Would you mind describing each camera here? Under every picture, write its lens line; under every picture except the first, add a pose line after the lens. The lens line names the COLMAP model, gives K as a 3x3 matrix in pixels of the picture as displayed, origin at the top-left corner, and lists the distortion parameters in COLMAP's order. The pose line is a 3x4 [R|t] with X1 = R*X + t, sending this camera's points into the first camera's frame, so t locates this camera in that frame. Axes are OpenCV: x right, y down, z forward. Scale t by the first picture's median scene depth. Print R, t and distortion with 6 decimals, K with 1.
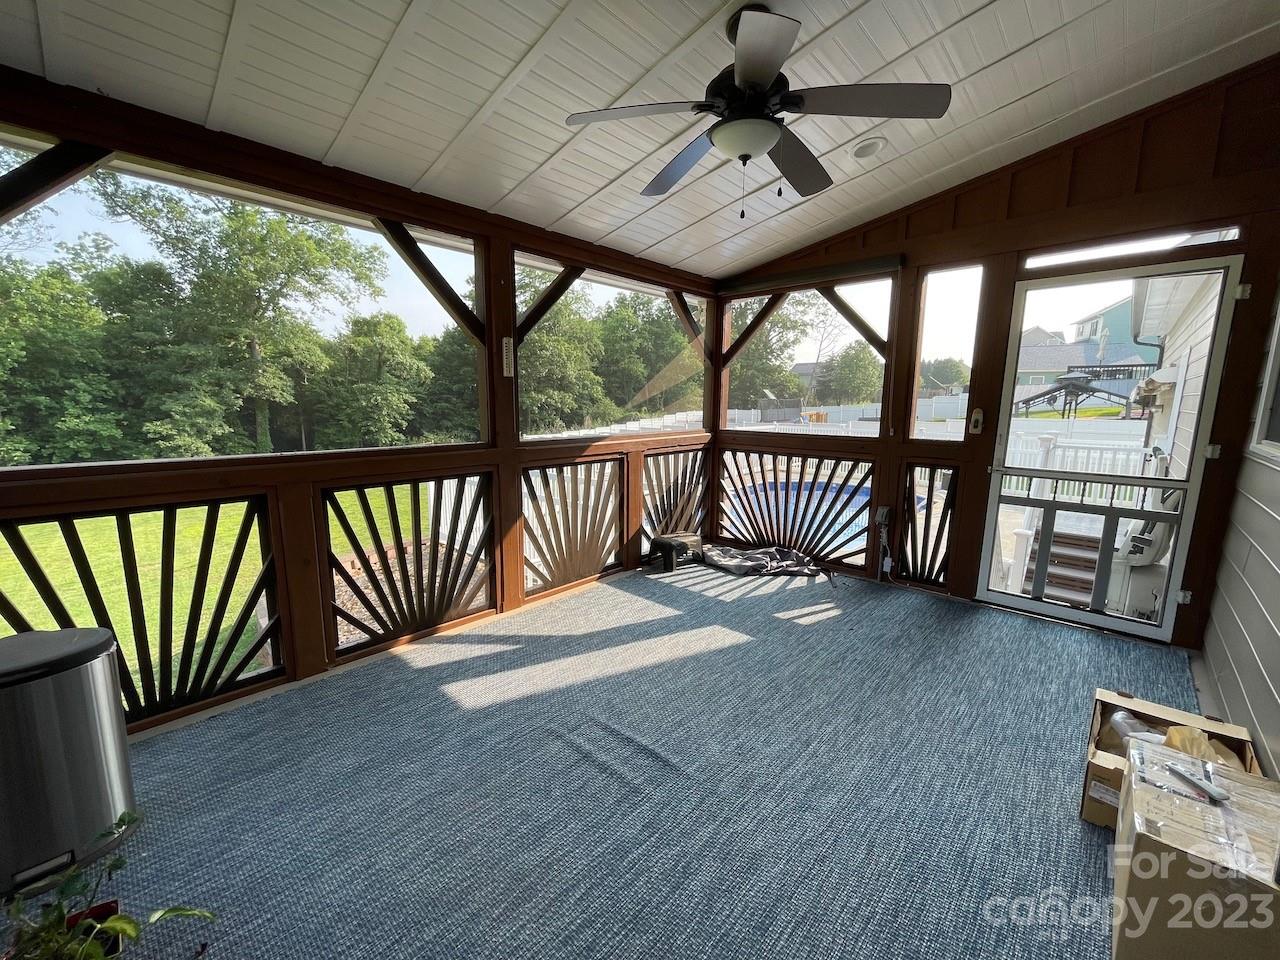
lens RADIAL K [[517.5, 0, 635.8], [0, 517.5, 480.8], [0, 0, 1]] dist [0.000708, 0.000345]
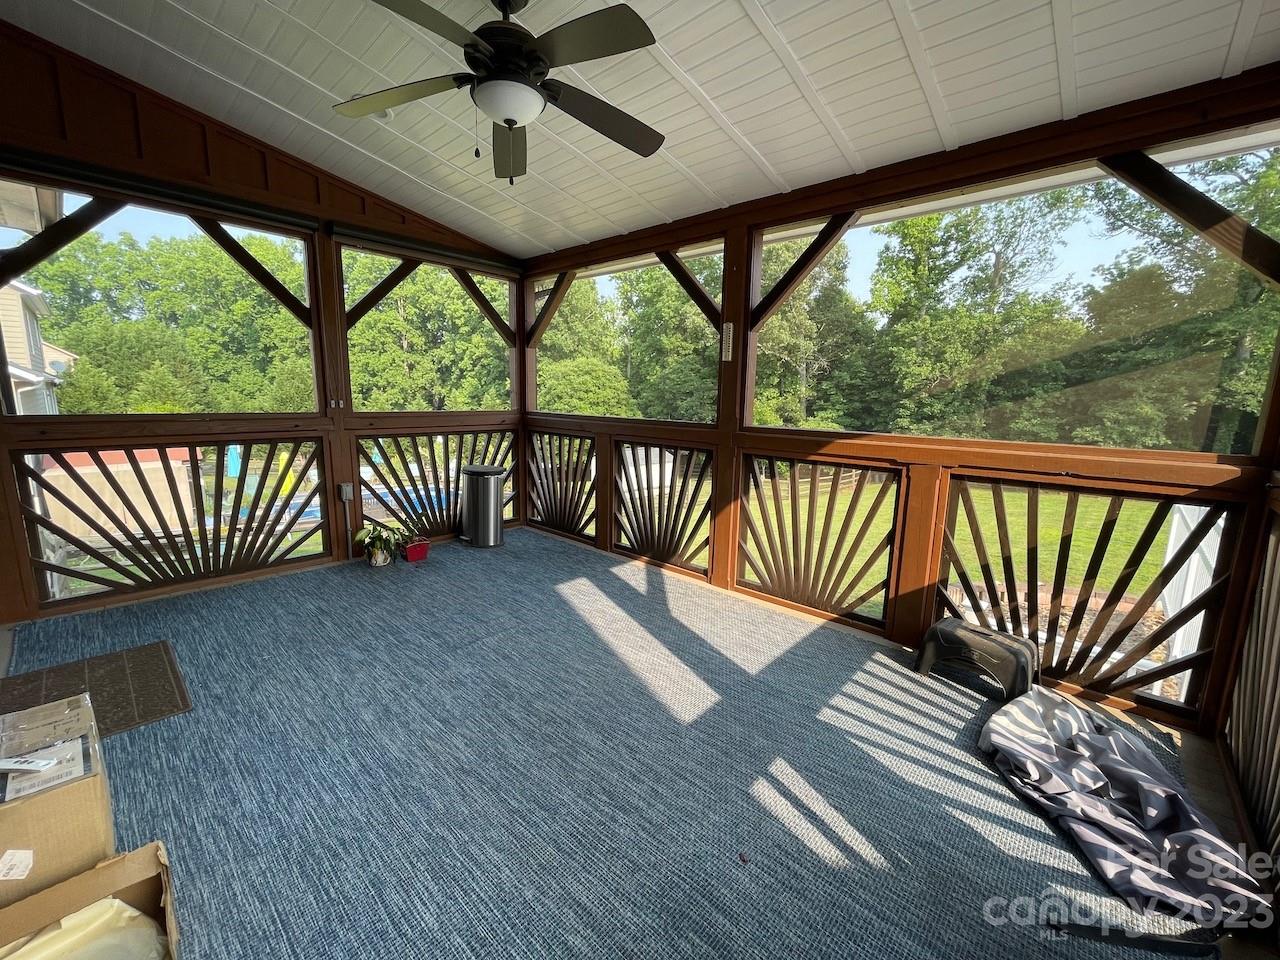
lens RADIAL K [[517.5, 0, 635.8], [0, 517.5, 480.8], [0, 0, 1]] dist [0.000708, 0.000345]
pose [[0.013404, 0.157531, -0.987423, 0.090270], [-0.175291, 0.972589, 0.152785, -0.010603], [0.984425, 0.171038, 0.040650, 0.090934]]
